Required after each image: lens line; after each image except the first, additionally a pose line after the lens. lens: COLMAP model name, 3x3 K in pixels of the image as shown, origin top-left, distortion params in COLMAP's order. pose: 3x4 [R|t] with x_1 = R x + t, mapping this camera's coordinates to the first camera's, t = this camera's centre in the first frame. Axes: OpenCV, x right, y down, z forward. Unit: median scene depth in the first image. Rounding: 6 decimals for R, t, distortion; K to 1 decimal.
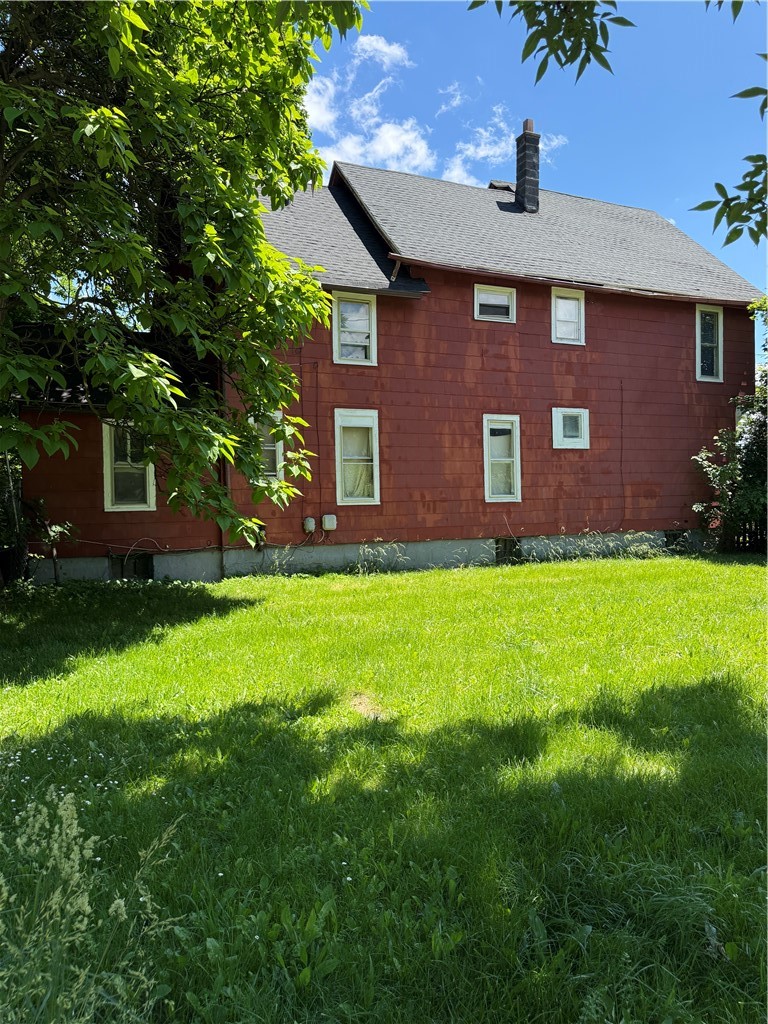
lens RADIAL K [[714.5, 0, 384.0], [0, 714.5, 512.0], [0, 0, 1]] dist [0.140384, -0.282007]
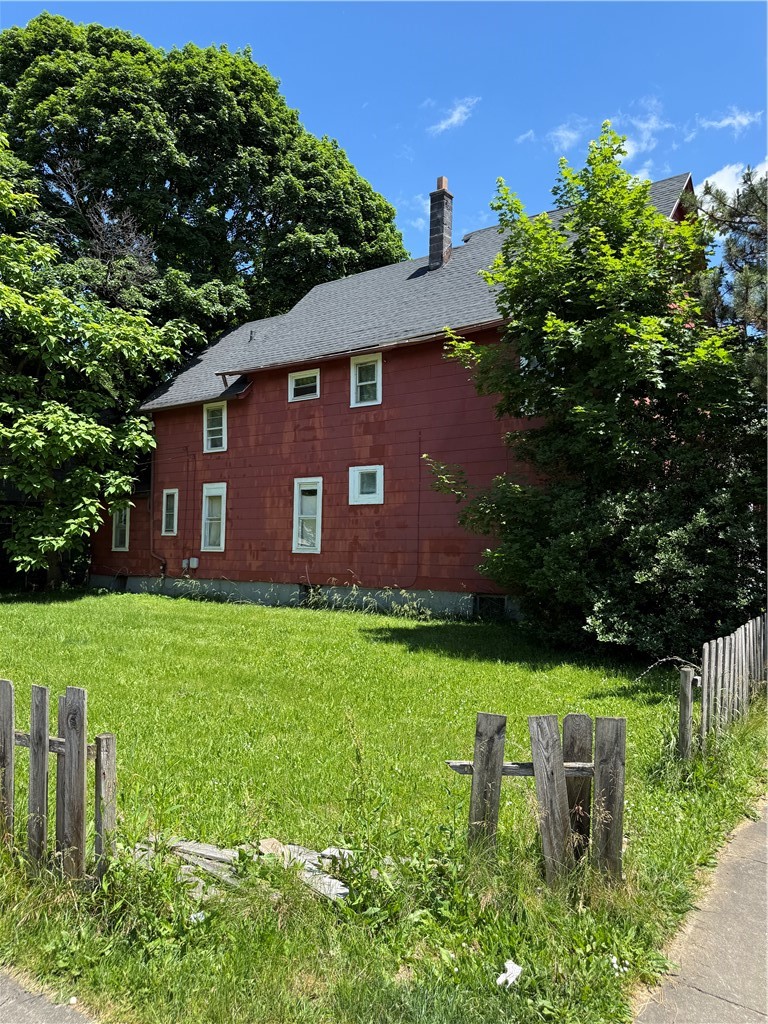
lens RADIAL K [[714.5, 0, 384.0], [0, 714.5, 512.0], [0, 0, 1]] dist [0.140384, -0.282007]
pose [[0.506818, -0.020544, -0.861808, 1.209491], [-0.037797, 0.998225, -0.046024, -0.031294], [0.861224, 0.055899, 0.505142, 0.520693]]
